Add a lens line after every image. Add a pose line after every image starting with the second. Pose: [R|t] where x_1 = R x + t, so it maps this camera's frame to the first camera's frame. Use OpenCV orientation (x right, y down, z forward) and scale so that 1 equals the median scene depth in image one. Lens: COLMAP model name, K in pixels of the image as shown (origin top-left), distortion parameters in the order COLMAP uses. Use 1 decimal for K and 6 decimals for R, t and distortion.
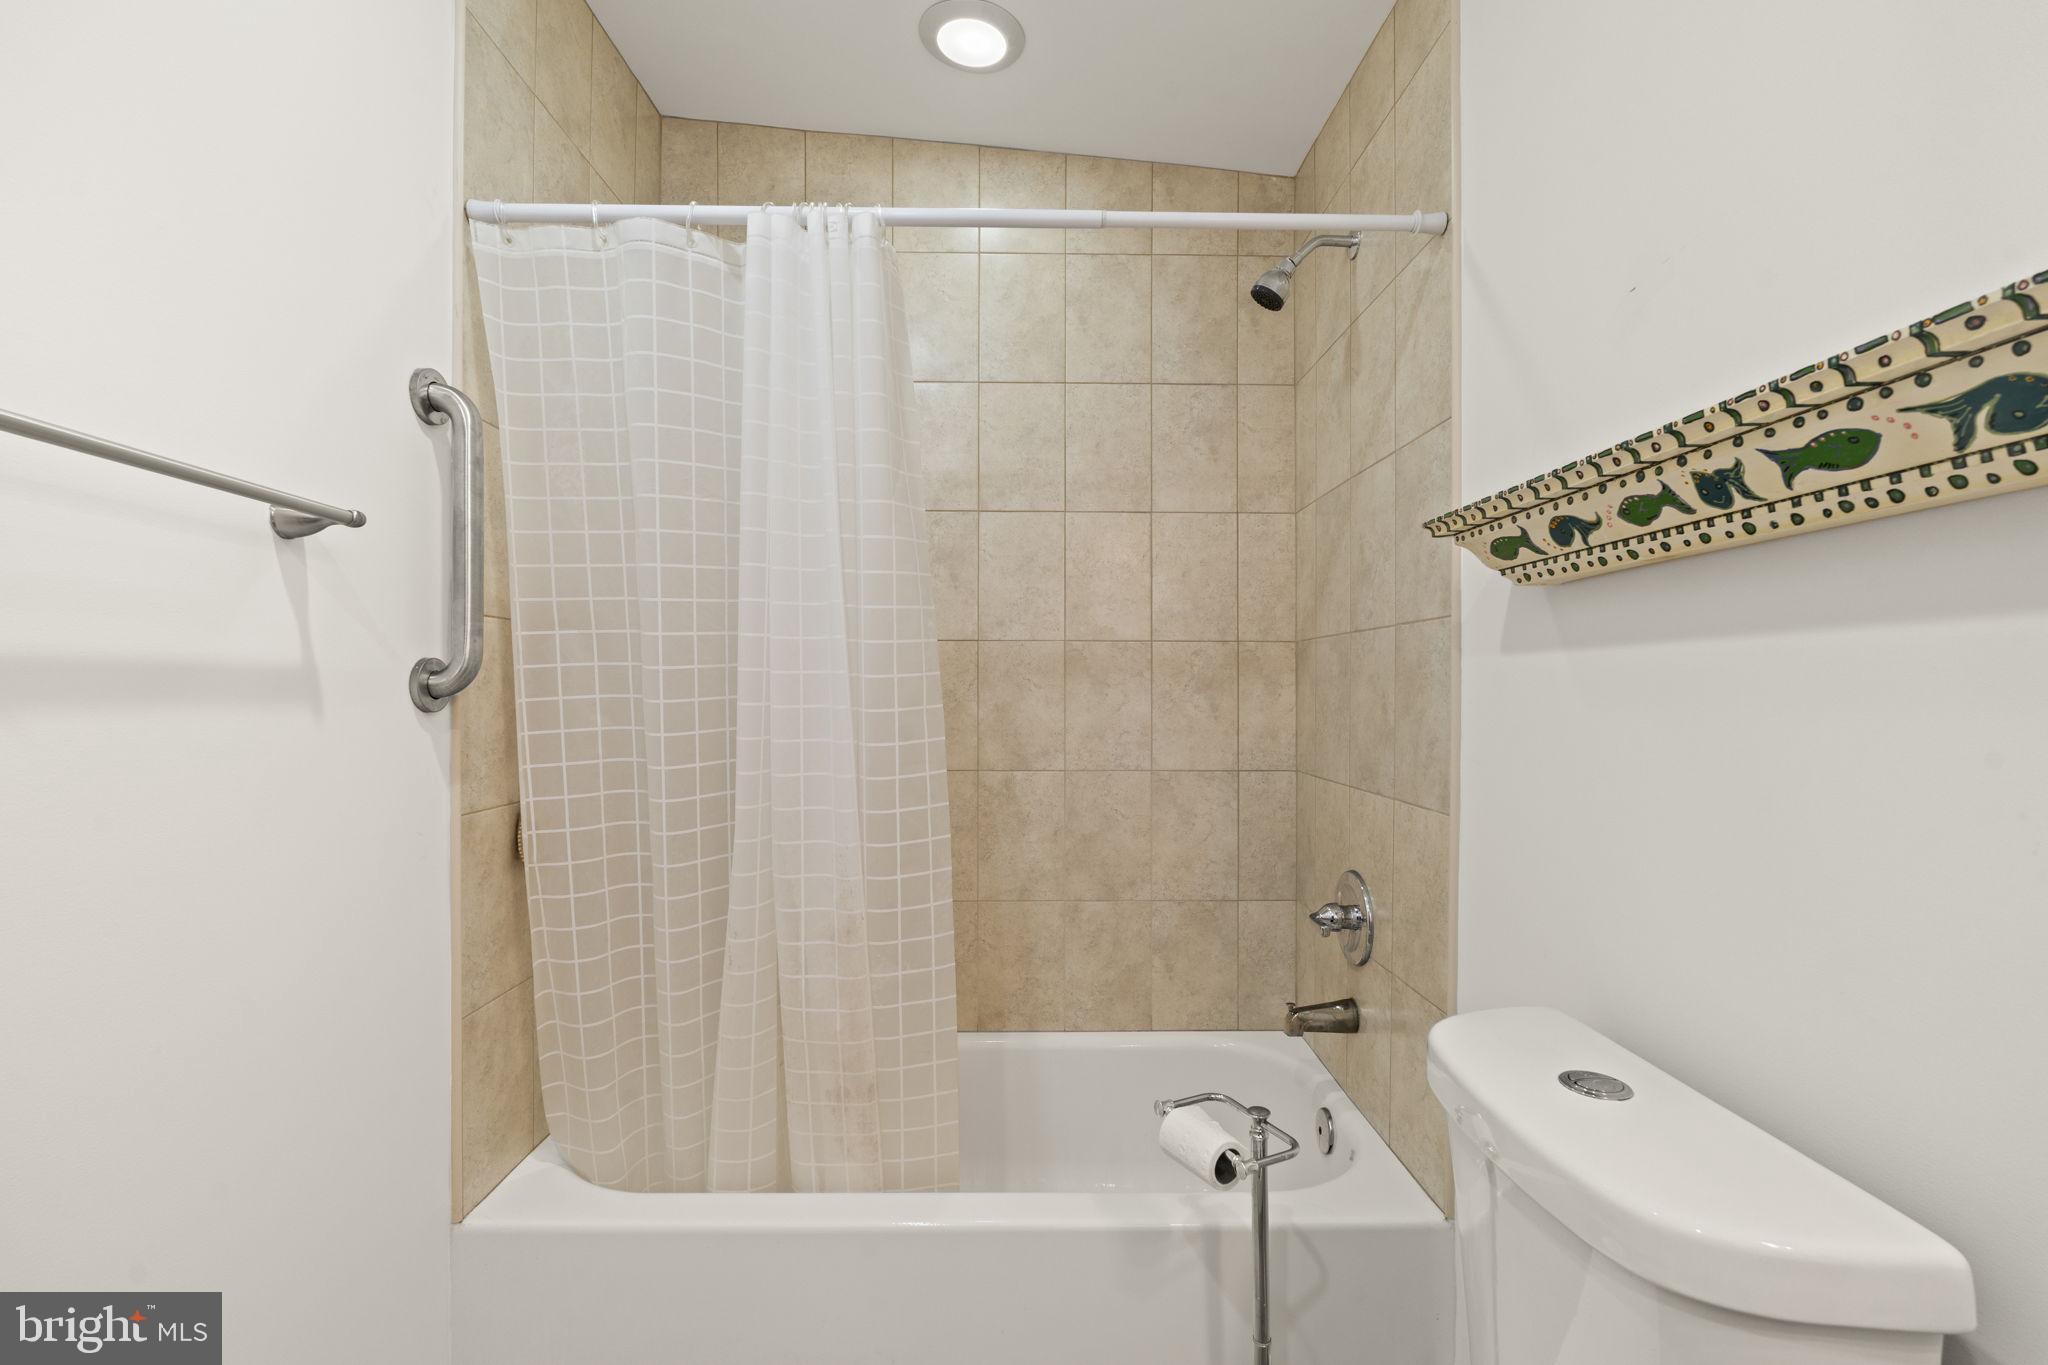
lens RADIAL K [[934.5, 0, 1030.7], [0, 934.5, 692.1], [0, 0, 1]] dist [-0.004540, -0.000398]
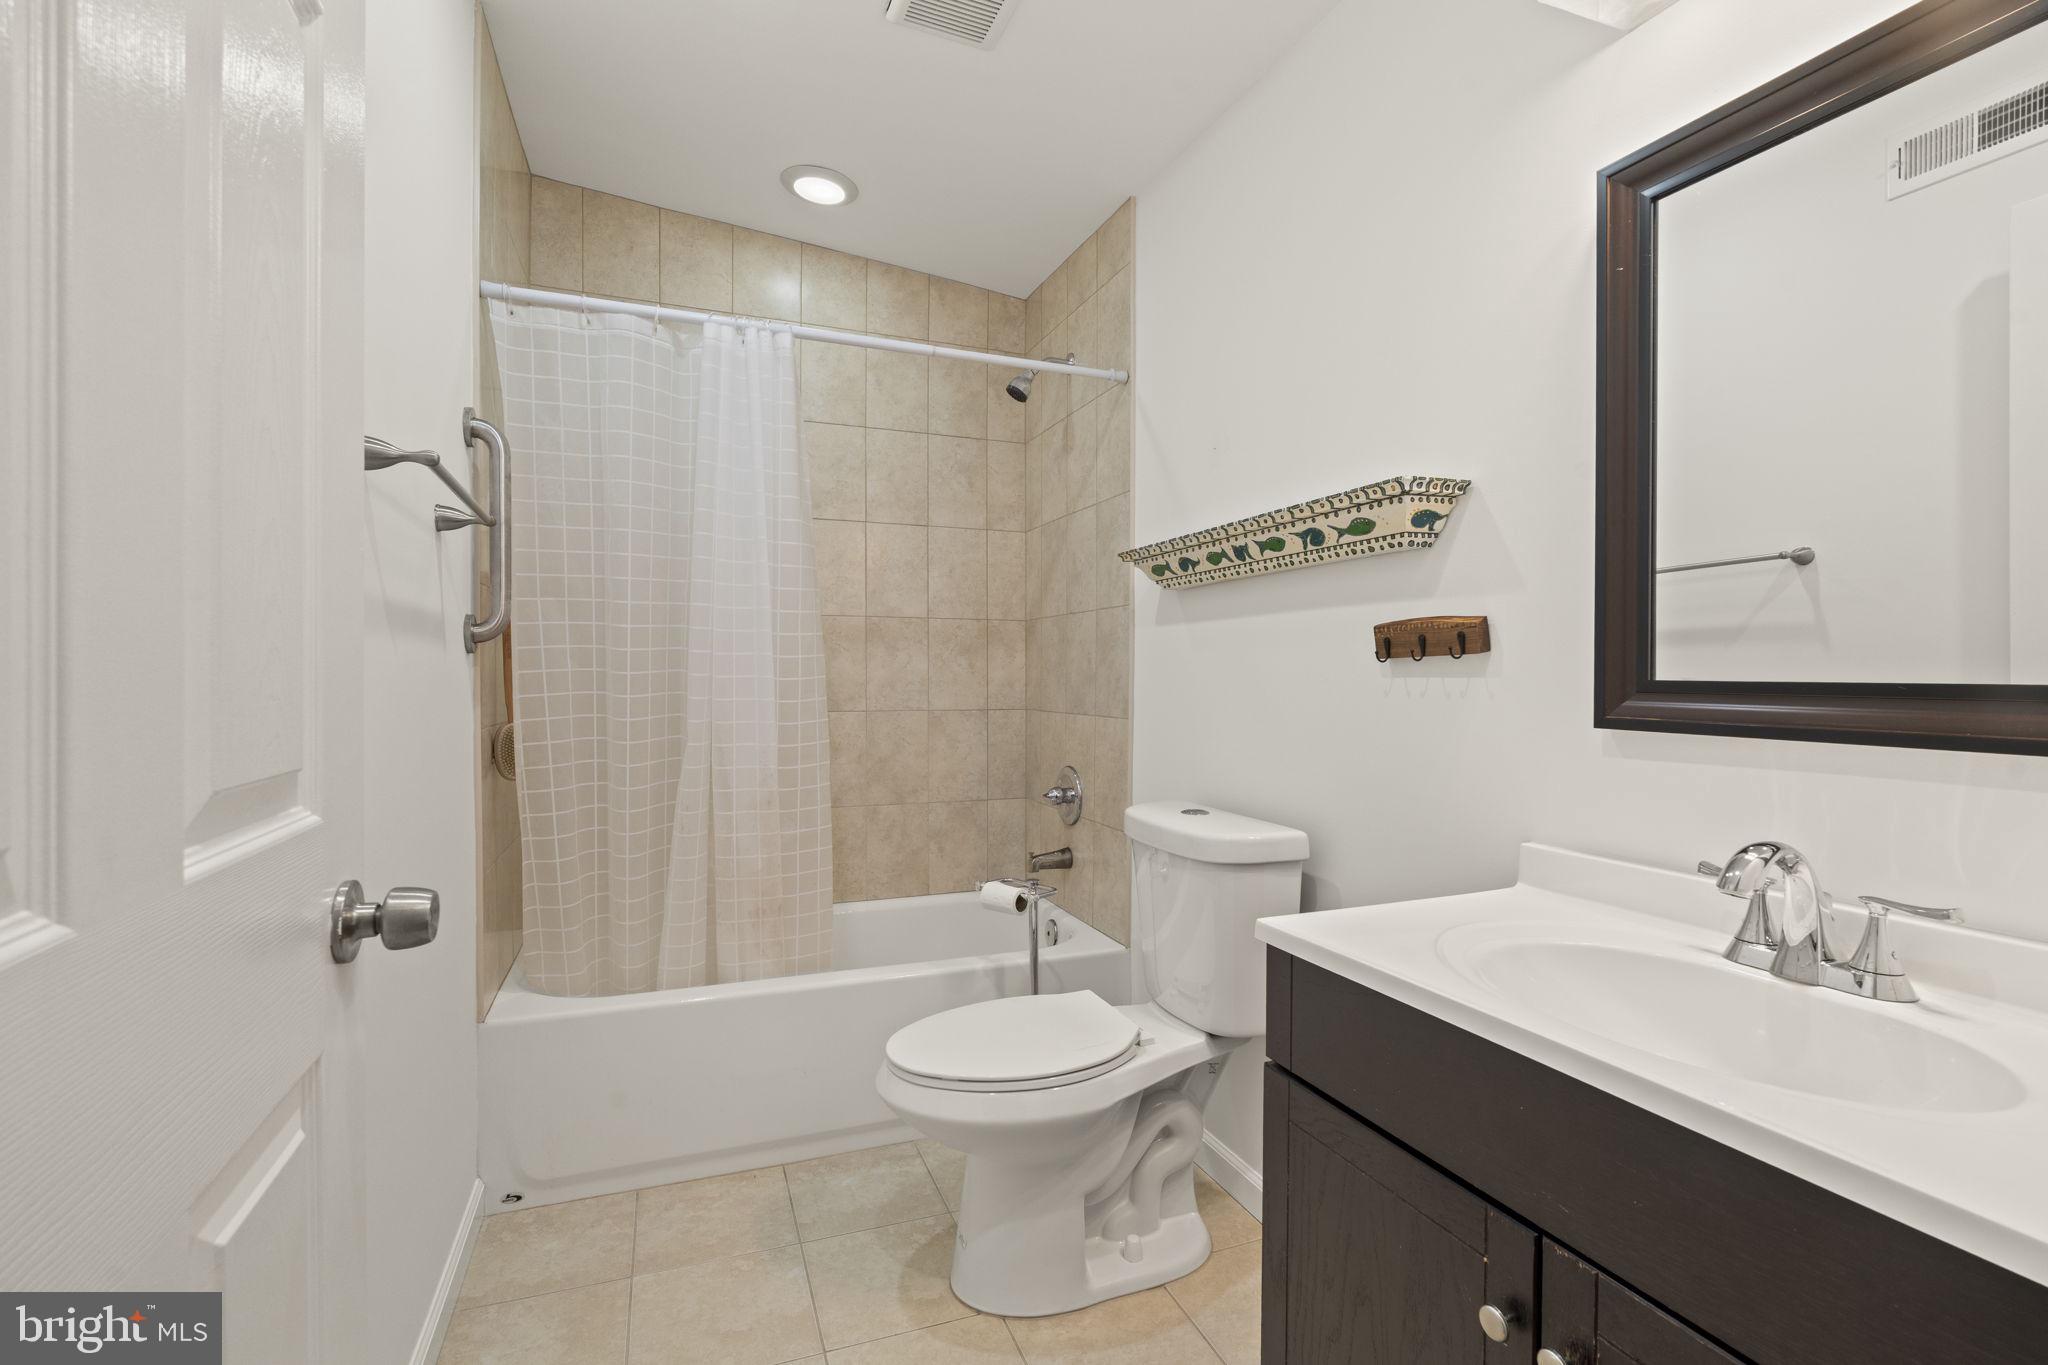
lens RADIAL K [[934.5, 0, 1030.7], [0, 934.5, 692.1], [0, 0, 1]] dist [-0.004540, -0.000398]
pose [[0.940929, -0.003433, 0.338586, -0.292622], [-0.001424, 0.999900, 0.014096, 0.052920], [-0.338600, -0.013745, 0.940830, -0.542068]]
